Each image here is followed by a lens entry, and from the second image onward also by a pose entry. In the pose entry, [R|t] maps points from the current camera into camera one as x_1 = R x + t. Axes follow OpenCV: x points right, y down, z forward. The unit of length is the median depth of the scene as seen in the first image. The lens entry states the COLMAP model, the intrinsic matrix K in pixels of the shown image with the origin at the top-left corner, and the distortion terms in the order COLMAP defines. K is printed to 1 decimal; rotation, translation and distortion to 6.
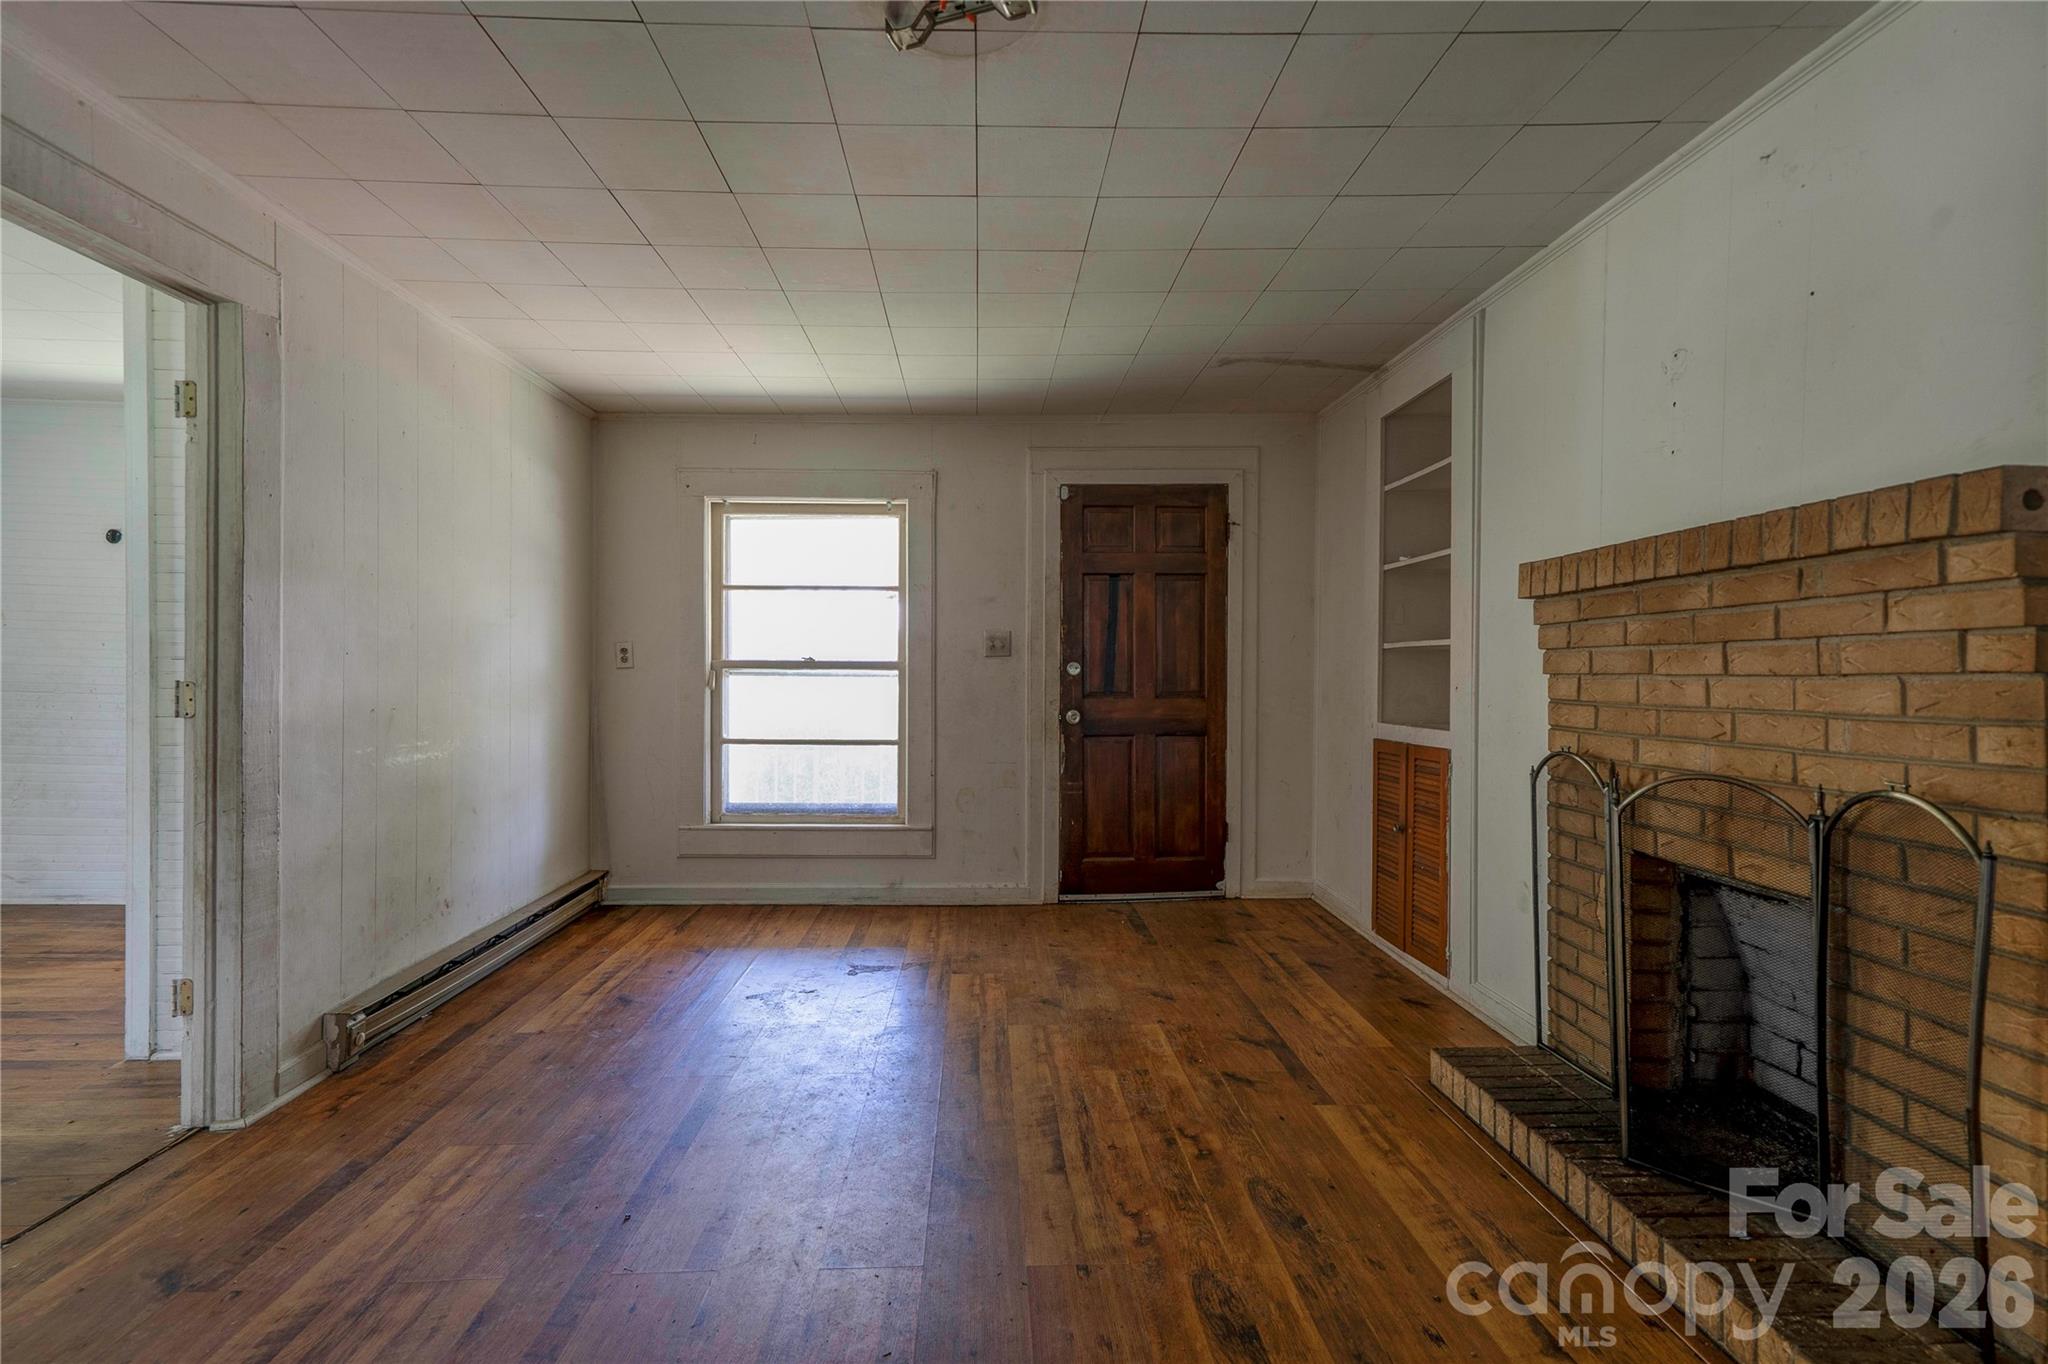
lens RADIAL K [[932.9, 0, 1006.7], [0, 932.9, 675.8], [0, 0, 1]] dist [-0.011575, 0.010148]
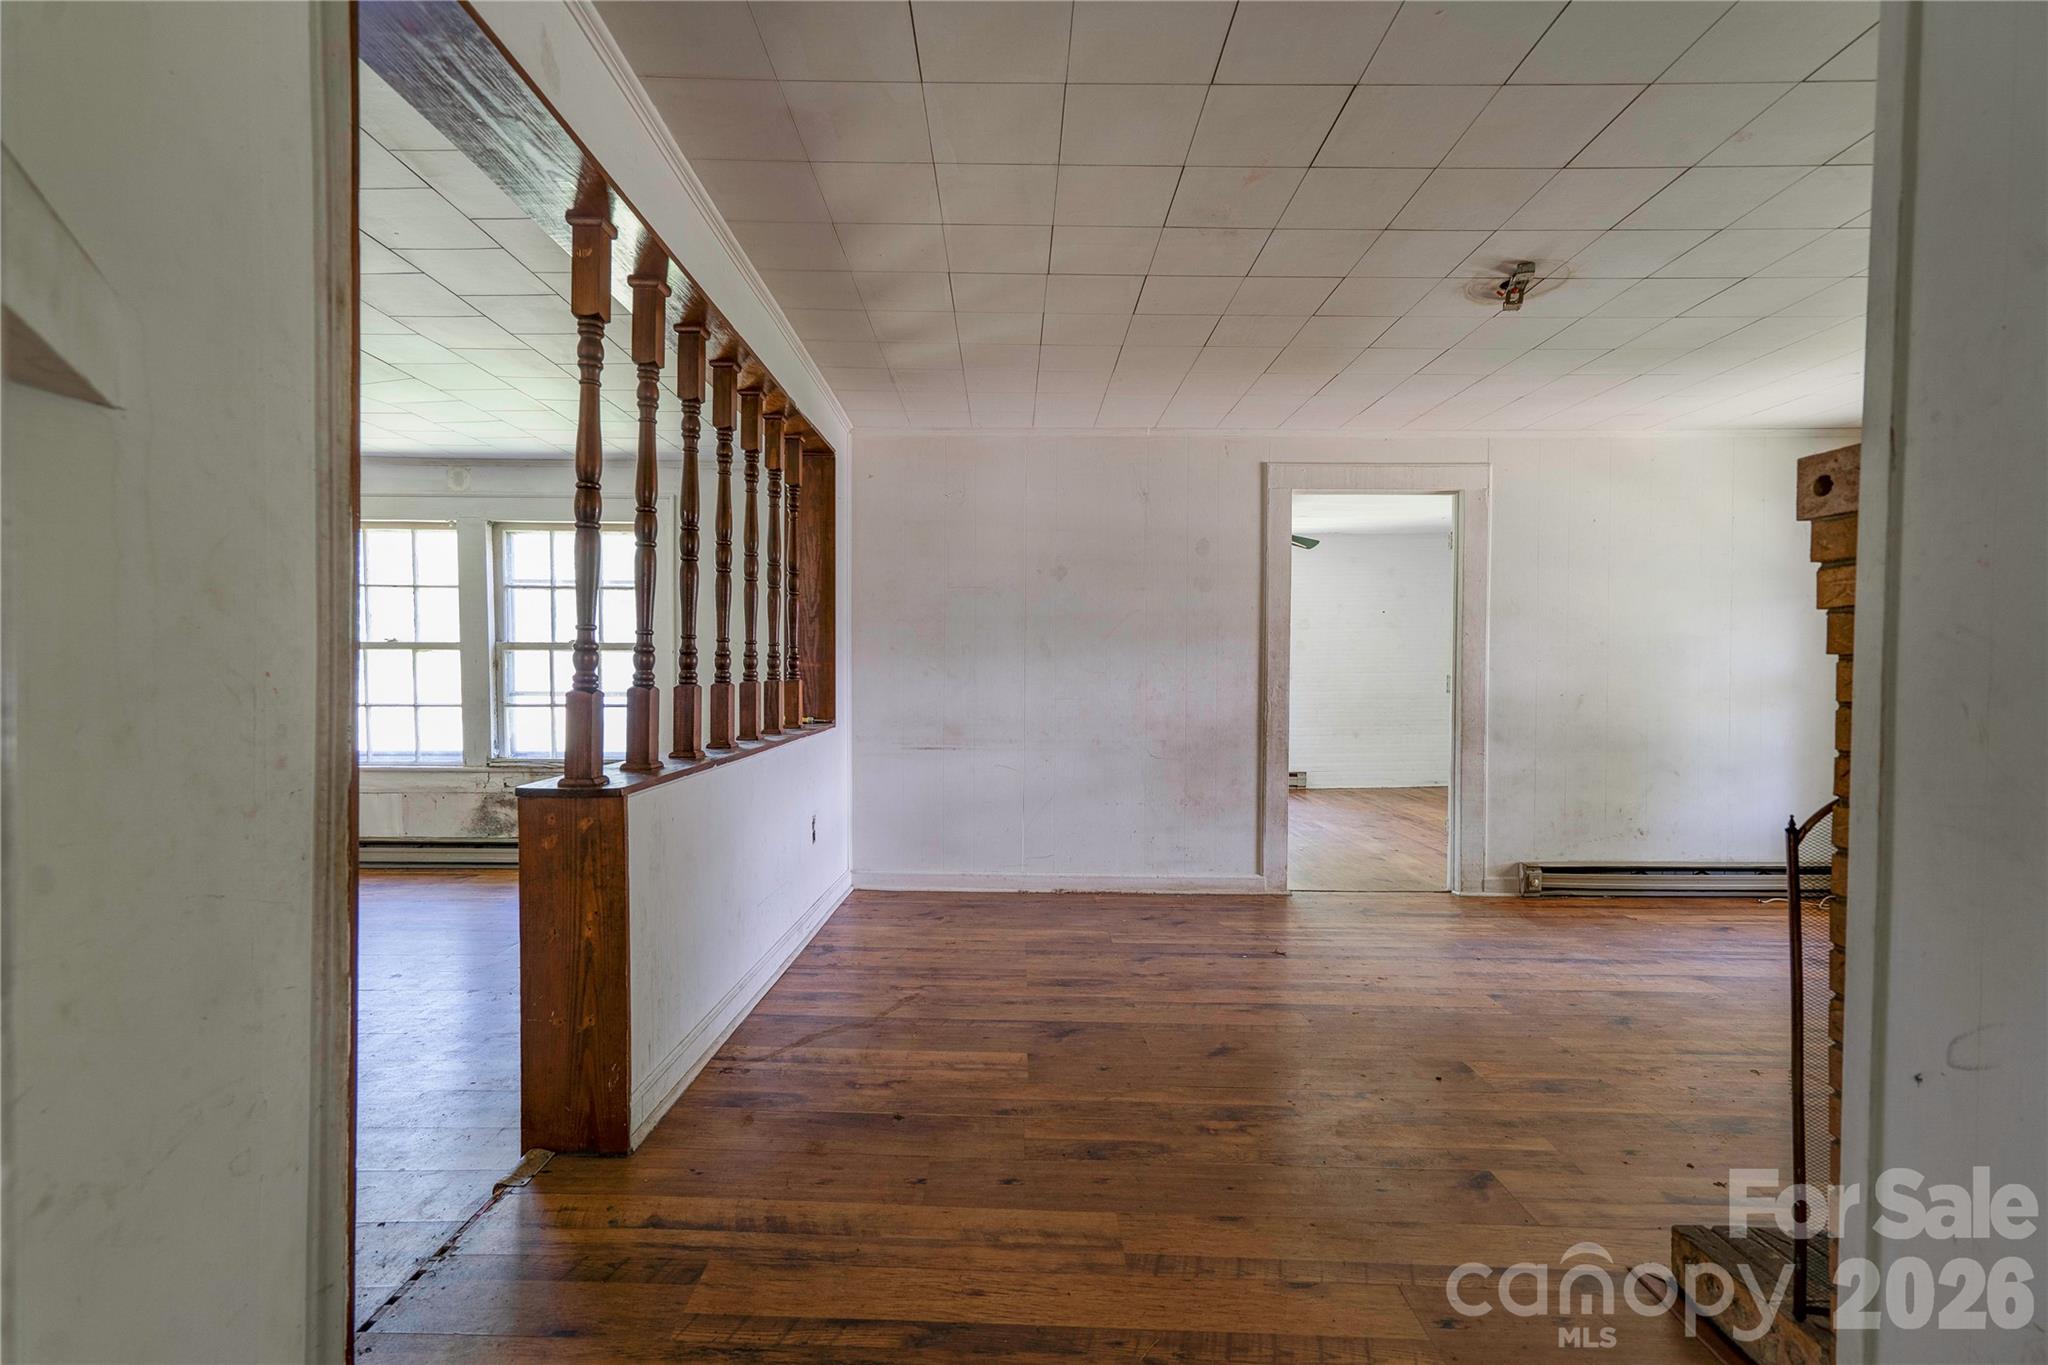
lens RADIAL K [[932.9, 0, 1006.7], [0, 932.9, 676.3], [0, 0, 1]] dist [-0.011575, 0.010148]
pose [[-0.043484, -0.000521, -0.999054, 1.176704], [-0.008082, 0.999967, -0.000169, 0.013409], [0.999021, 0.008067, -0.043487, 0.091566]]
